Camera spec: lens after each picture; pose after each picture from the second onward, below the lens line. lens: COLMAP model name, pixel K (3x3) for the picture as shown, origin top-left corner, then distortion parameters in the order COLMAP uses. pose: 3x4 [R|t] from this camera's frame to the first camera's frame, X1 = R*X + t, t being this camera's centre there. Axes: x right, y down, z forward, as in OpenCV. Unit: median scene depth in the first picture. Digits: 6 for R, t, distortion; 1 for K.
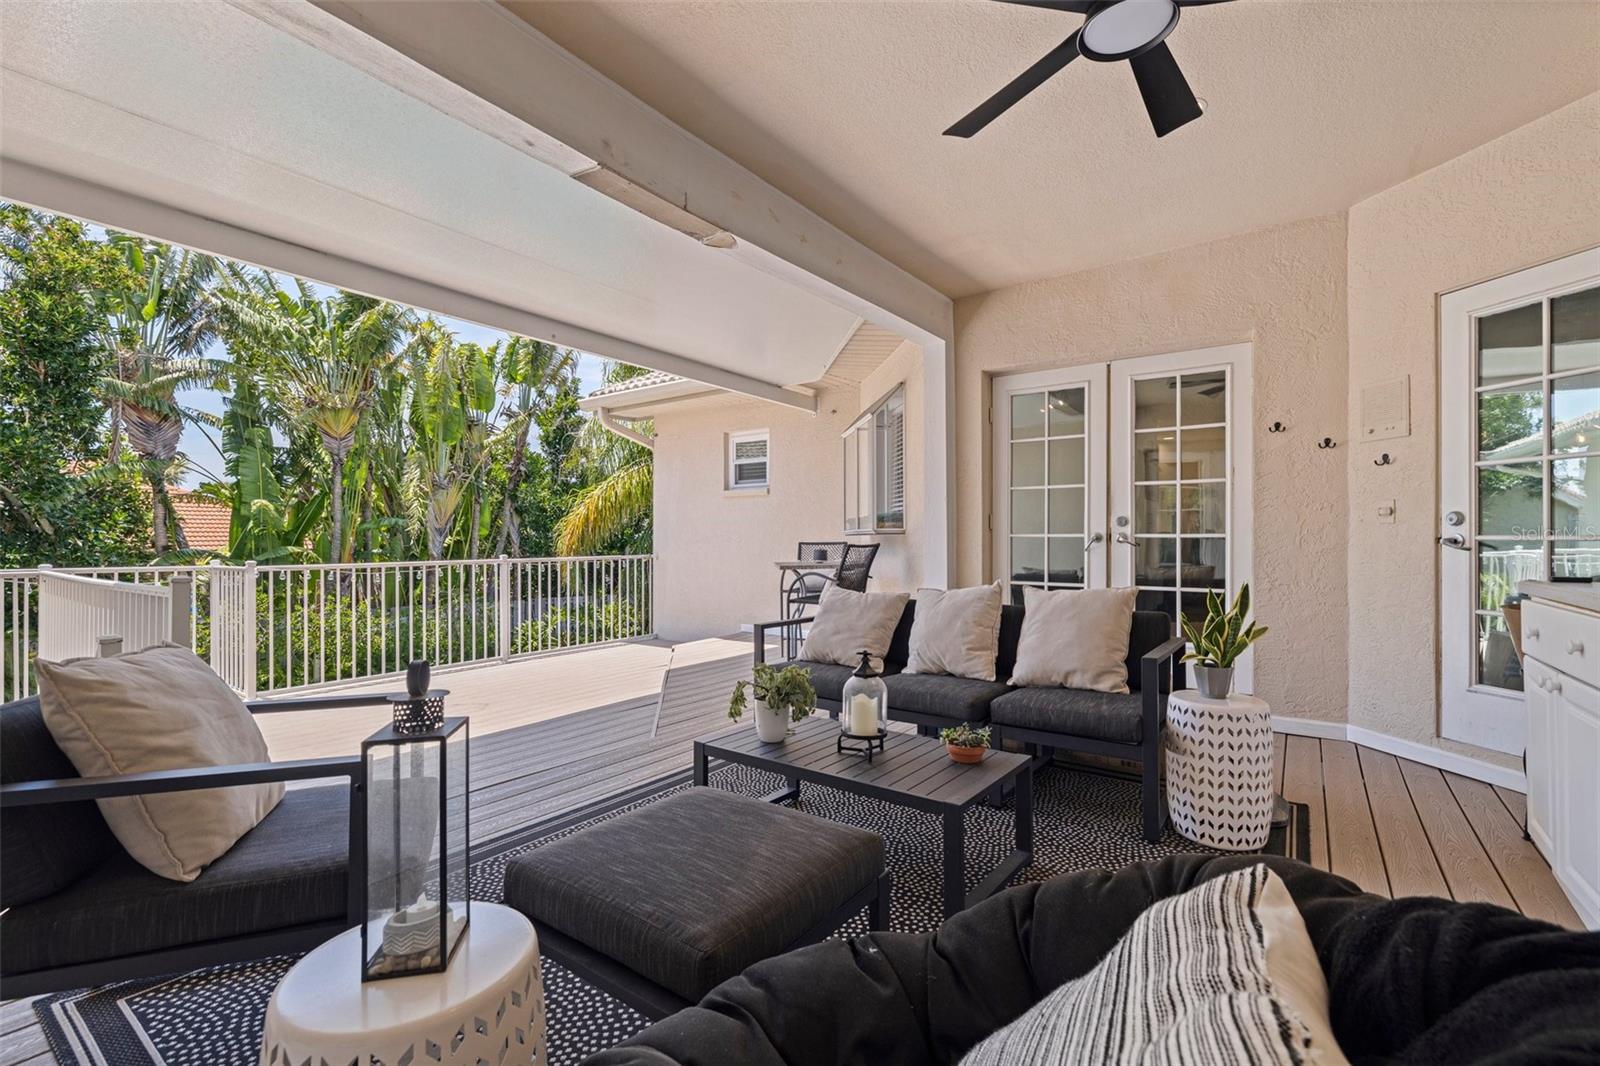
lens RADIAL K [[683.4, 0, 800.5], [0, 683.4, 534.2], [0, 0, 1]] dist [0.002303, -0.000275]
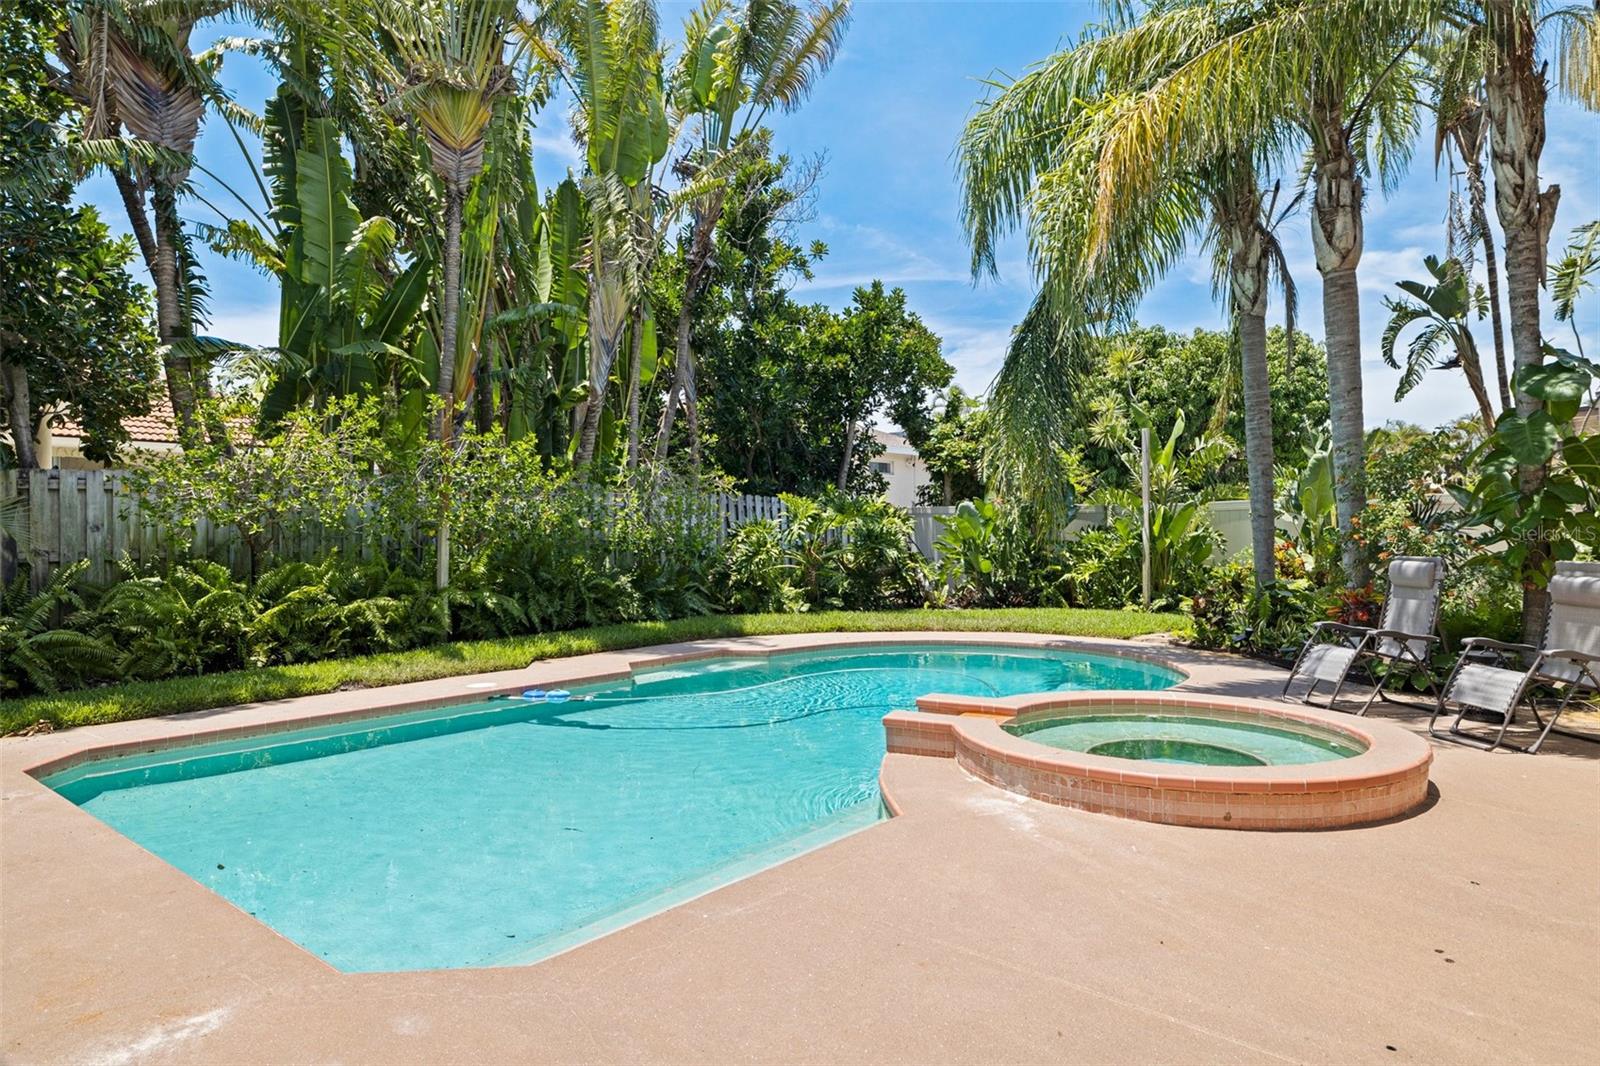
lens RADIAL K [[962.9, 0, 800.7], [0, 962.9, 509.0], [0, 0, 1]] dist [0.002198, 0.000930]
pose [[0.996265, -0.015777, -0.084892, -0.367659], [0.014534, 0.999778, -0.015240, 0.169128], [0.085114, 0.013949, 0.996274, 0.284765]]
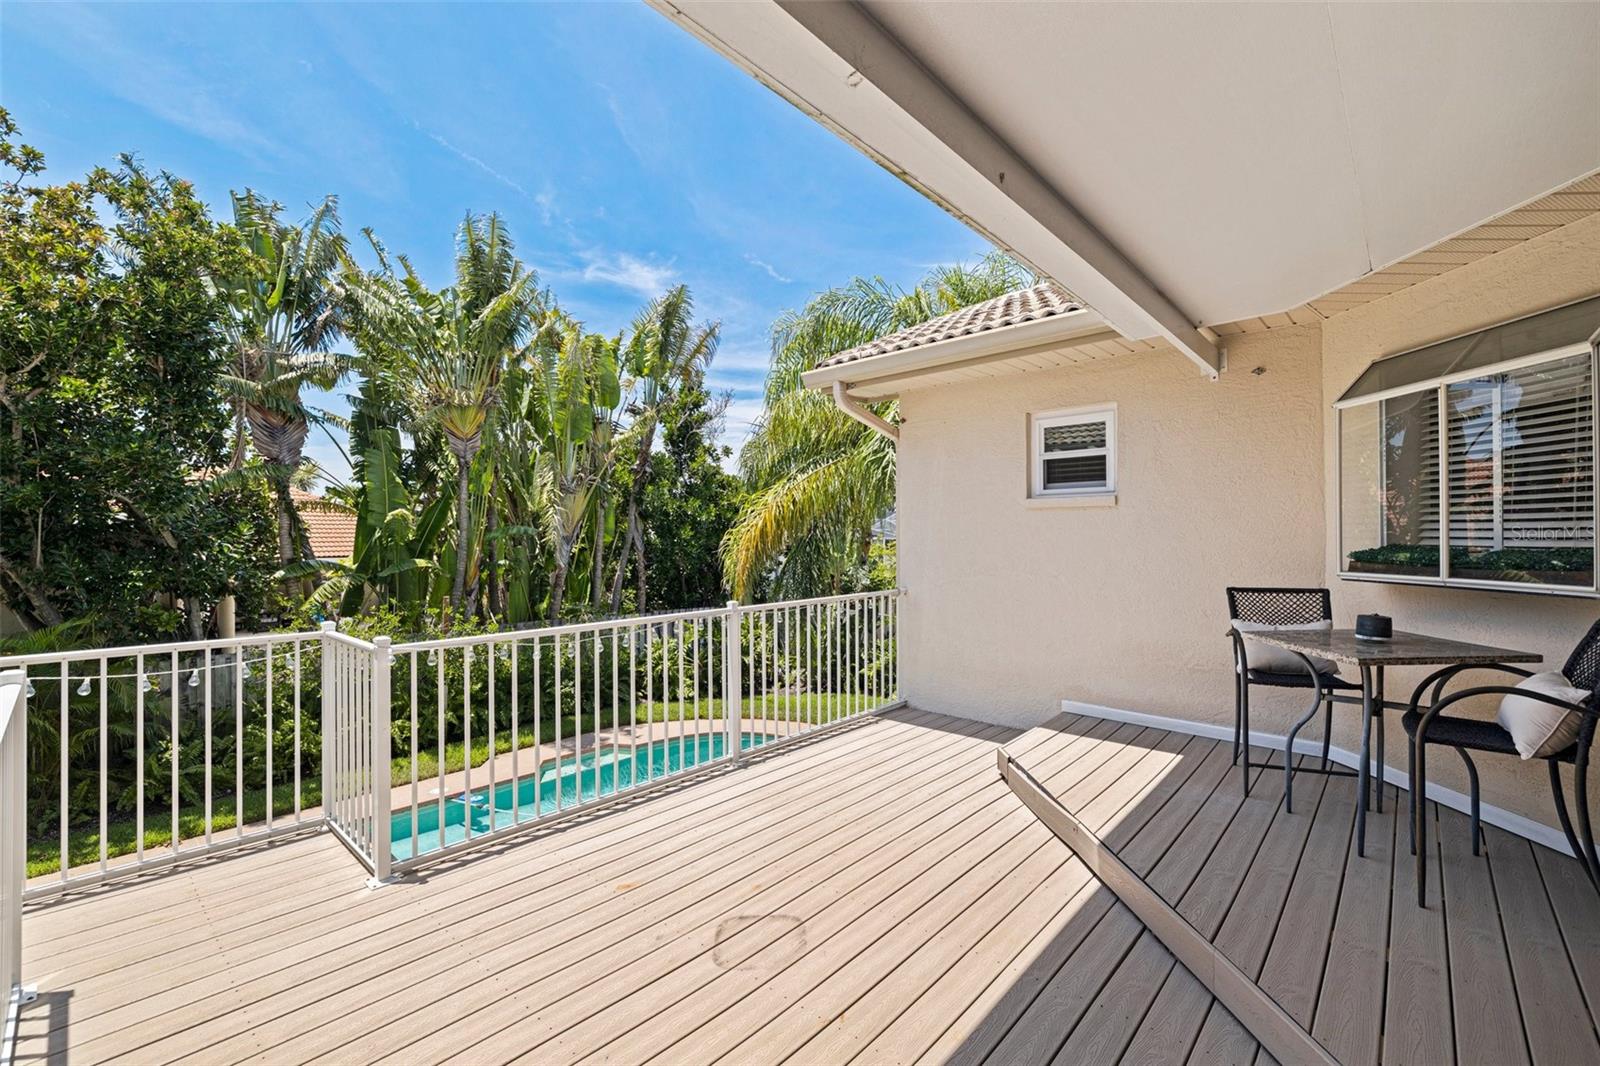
lens RADIAL K [[676.7, 0, 802.6], [0, 676.7, 530.1], [0, 0, 1]] dist [0.004519, -0.000150]
pose [[0.993524, -0.002277, -0.113597, -0.134464], [0.002008, 0.999995, -0.002490, -0.016898], [0.113602, 0.002246, 0.993524, 0.164629]]
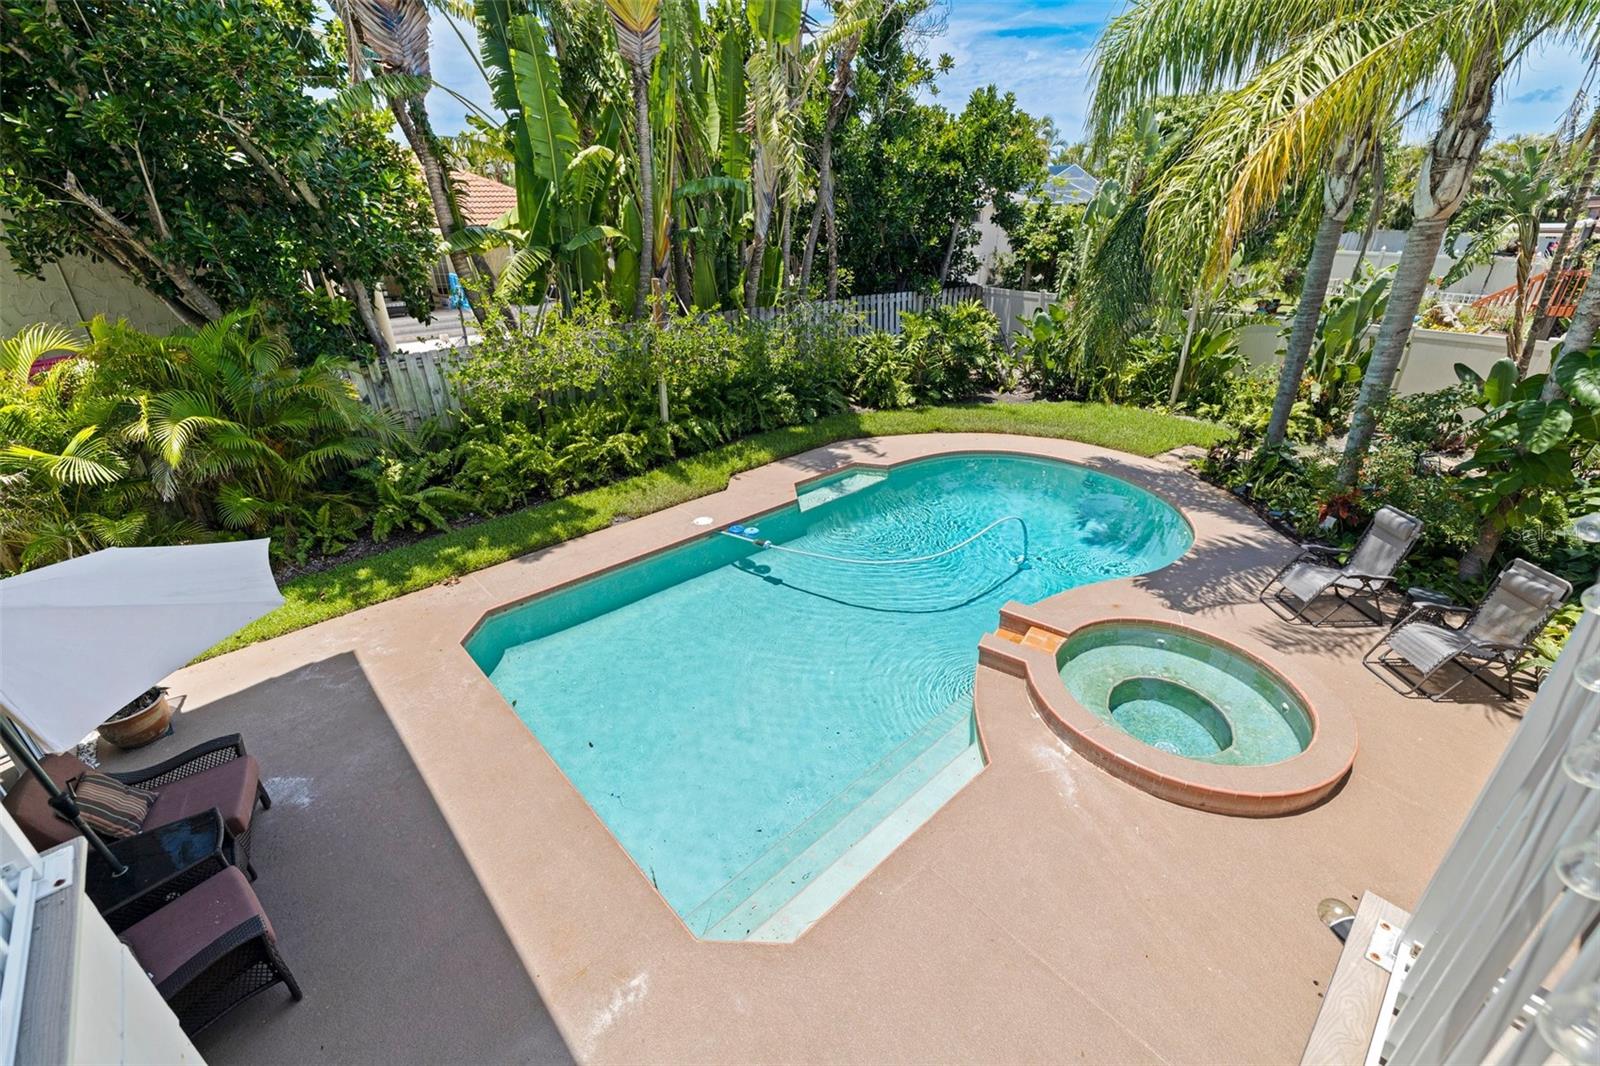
lens RADIAL K [[676.7, 0, 807.9], [0, 676.7, 523.9], [0, 0, 1]] dist [0.004519, -0.000150]
pose [[0.979241, 0.079808, -0.186327, -0.400494], [0.008500, 0.902251, 0.431128, -0.002718], [0.202521, -0.423762, 0.882842, 0.318929]]
